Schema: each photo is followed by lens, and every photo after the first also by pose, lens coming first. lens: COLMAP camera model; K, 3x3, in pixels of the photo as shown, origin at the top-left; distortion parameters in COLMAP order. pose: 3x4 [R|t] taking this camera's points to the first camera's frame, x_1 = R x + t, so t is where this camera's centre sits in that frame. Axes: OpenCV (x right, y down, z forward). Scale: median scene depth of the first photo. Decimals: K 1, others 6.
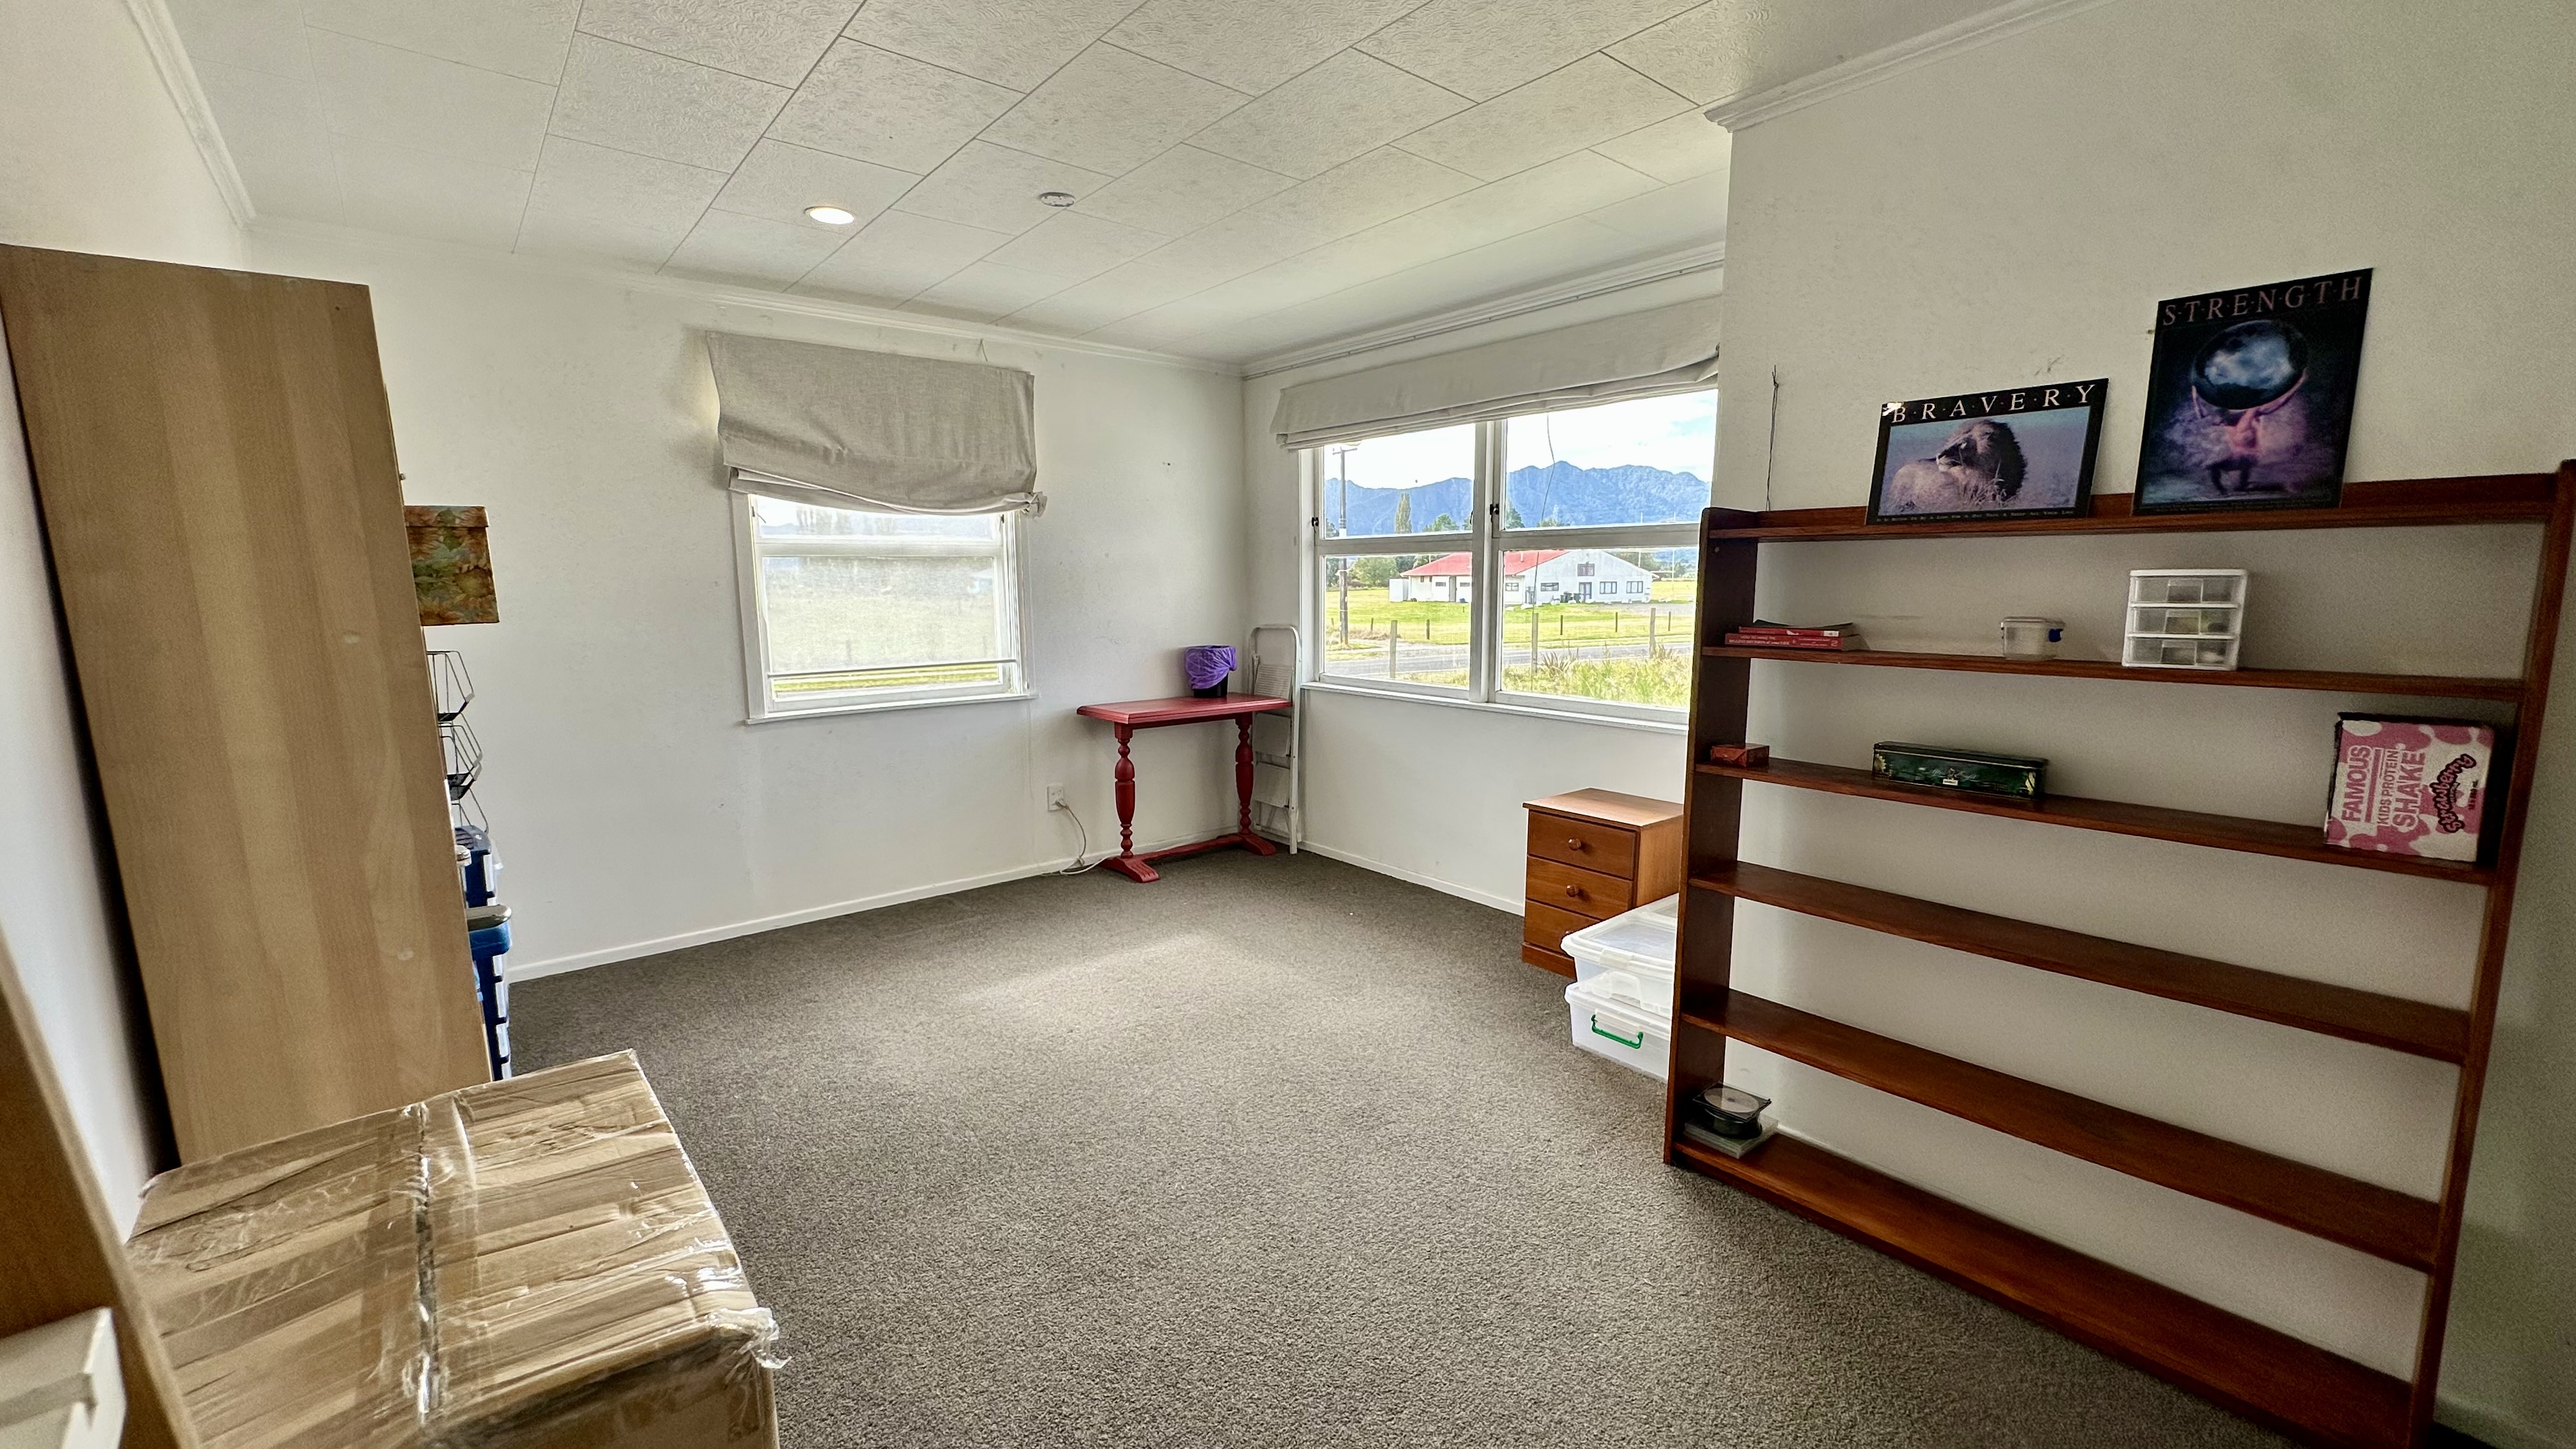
lens RADIAL K [[1033.7, 0, 1277.8], [0, 1033.7, 729.4], [0, 0, 1]] dist [0.000141, 0.000011]
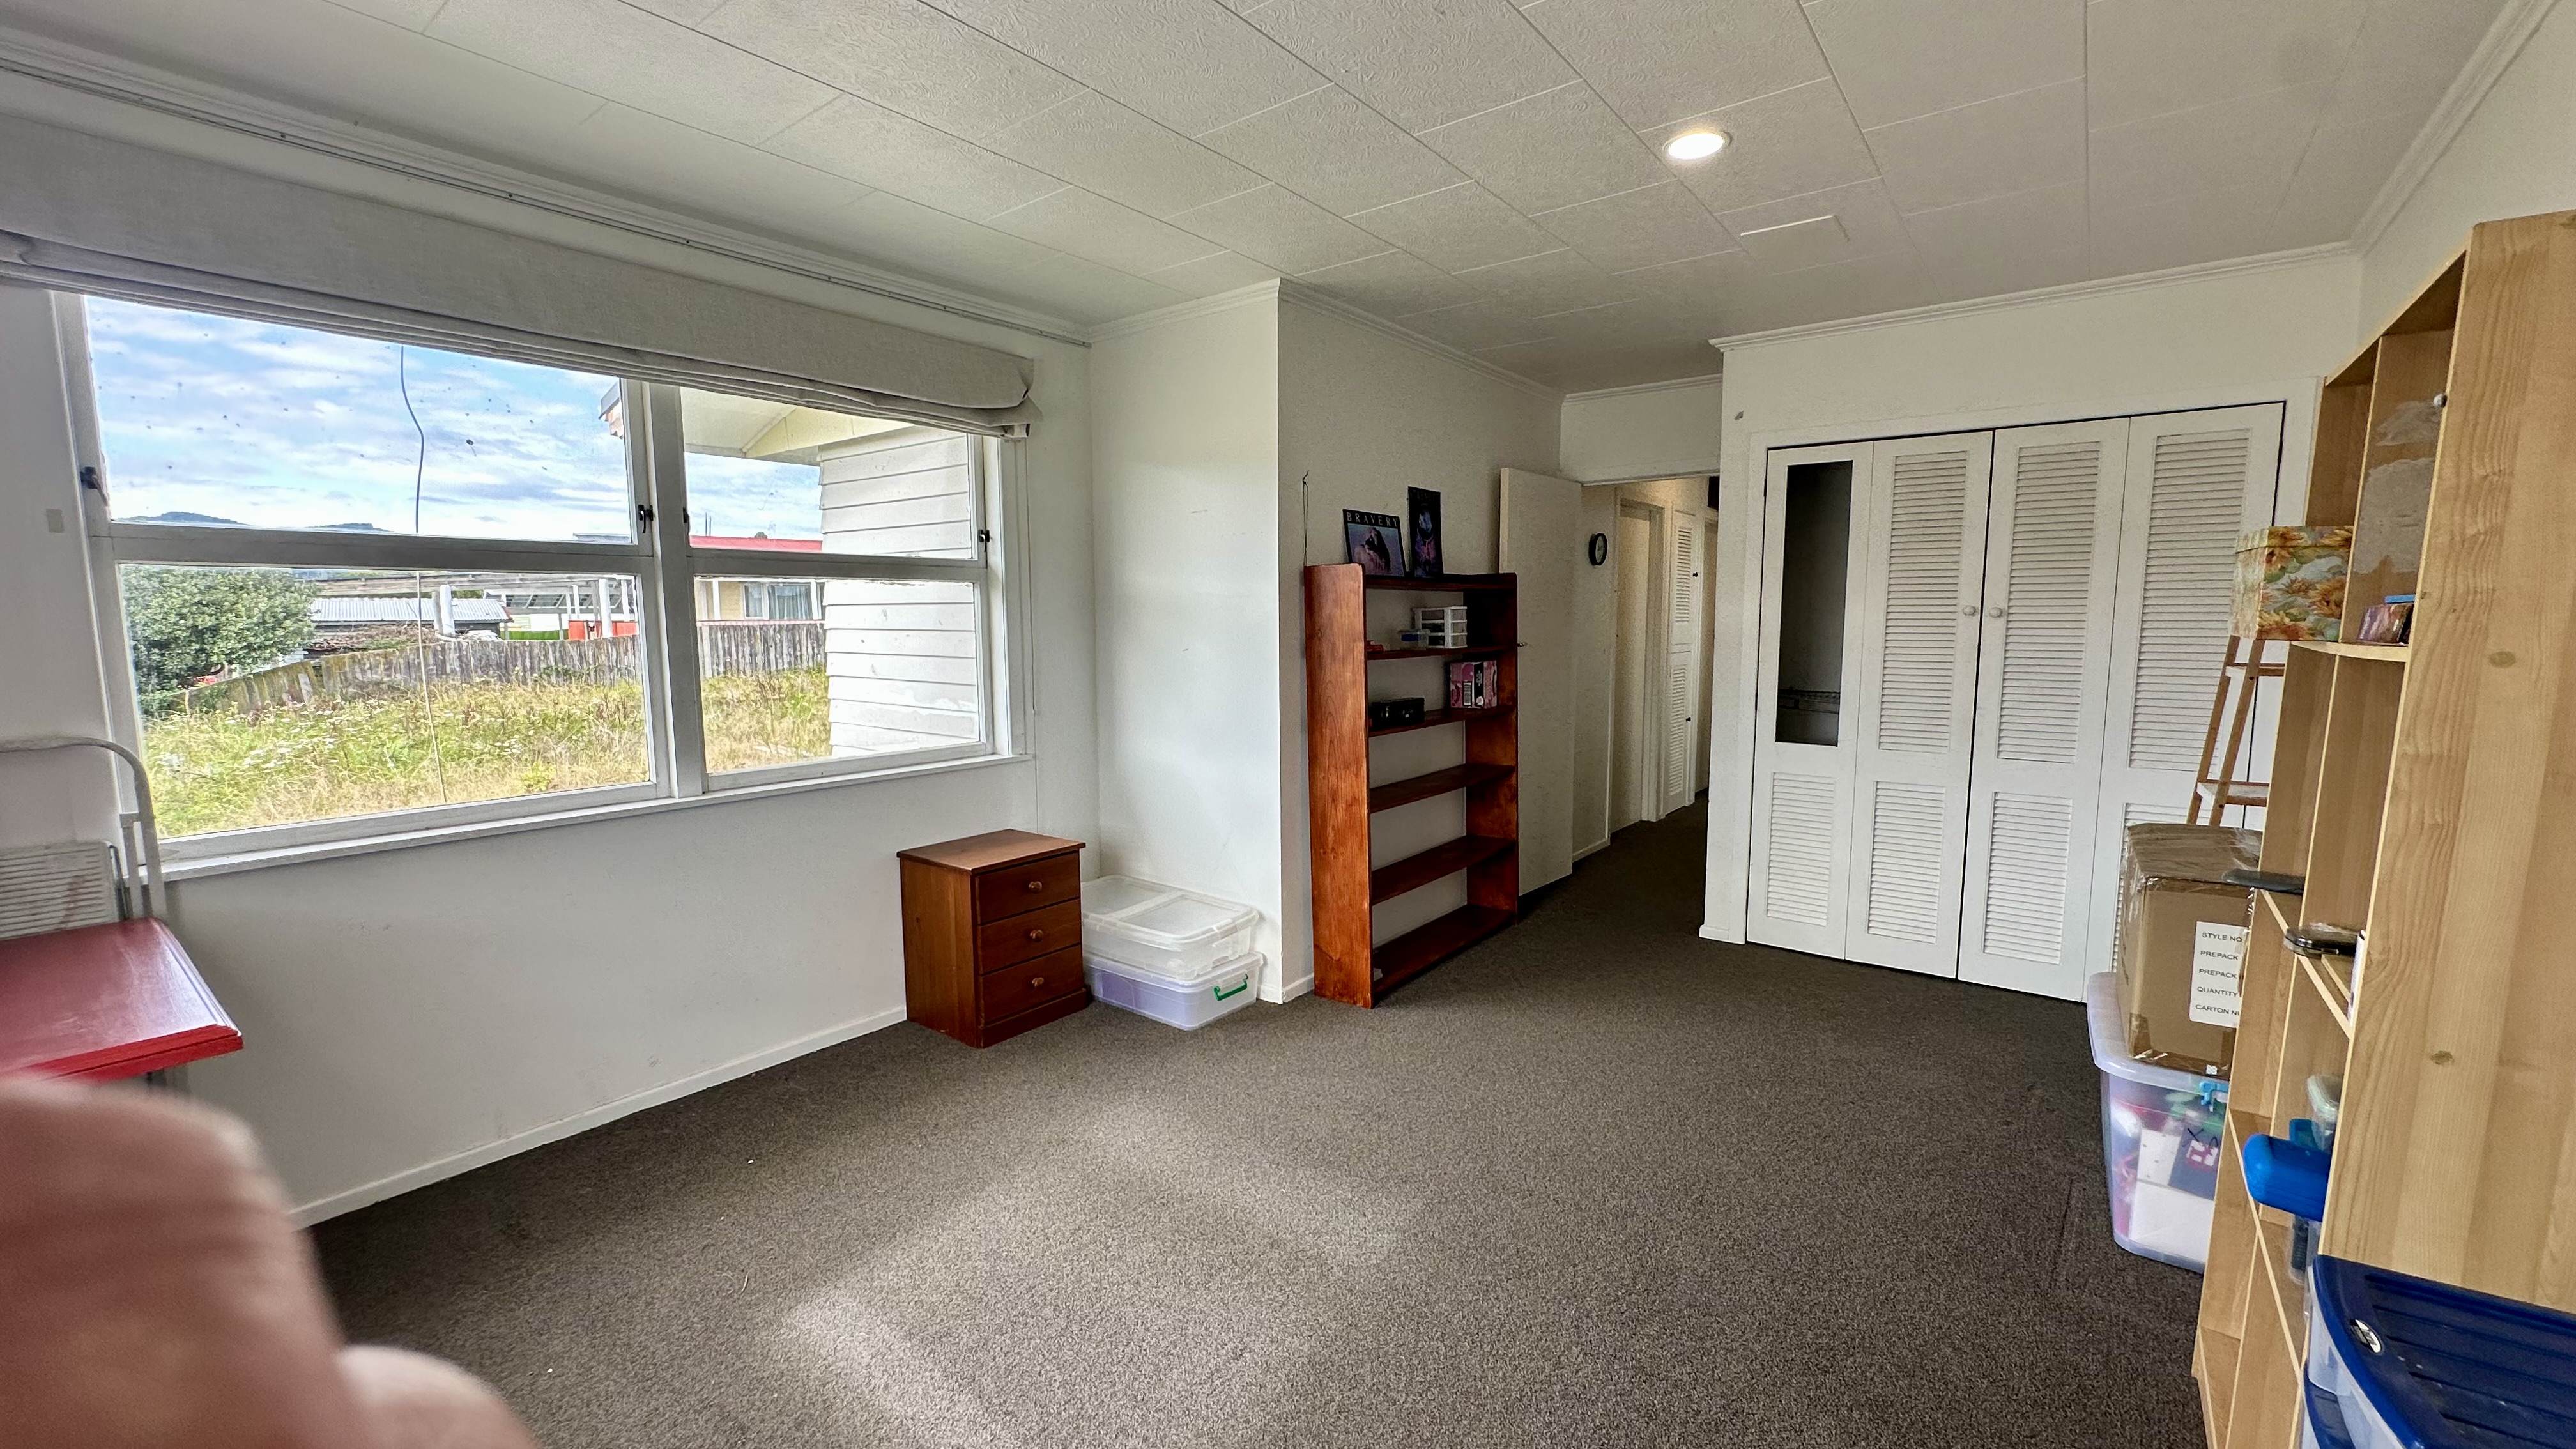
lens RADIAL K [[1033.7, 0, 1277.8], [0, 1033.7, 729.4], [0, 0, 1]] dist [0.000141, 0.000011]
pose [[-0.206473, -0.101668, 0.973156, -1.205652], [0.150390, 0.979471, 0.134235, -0.226442], [-0.966826, 0.174069, -0.186944, 1.653366]]
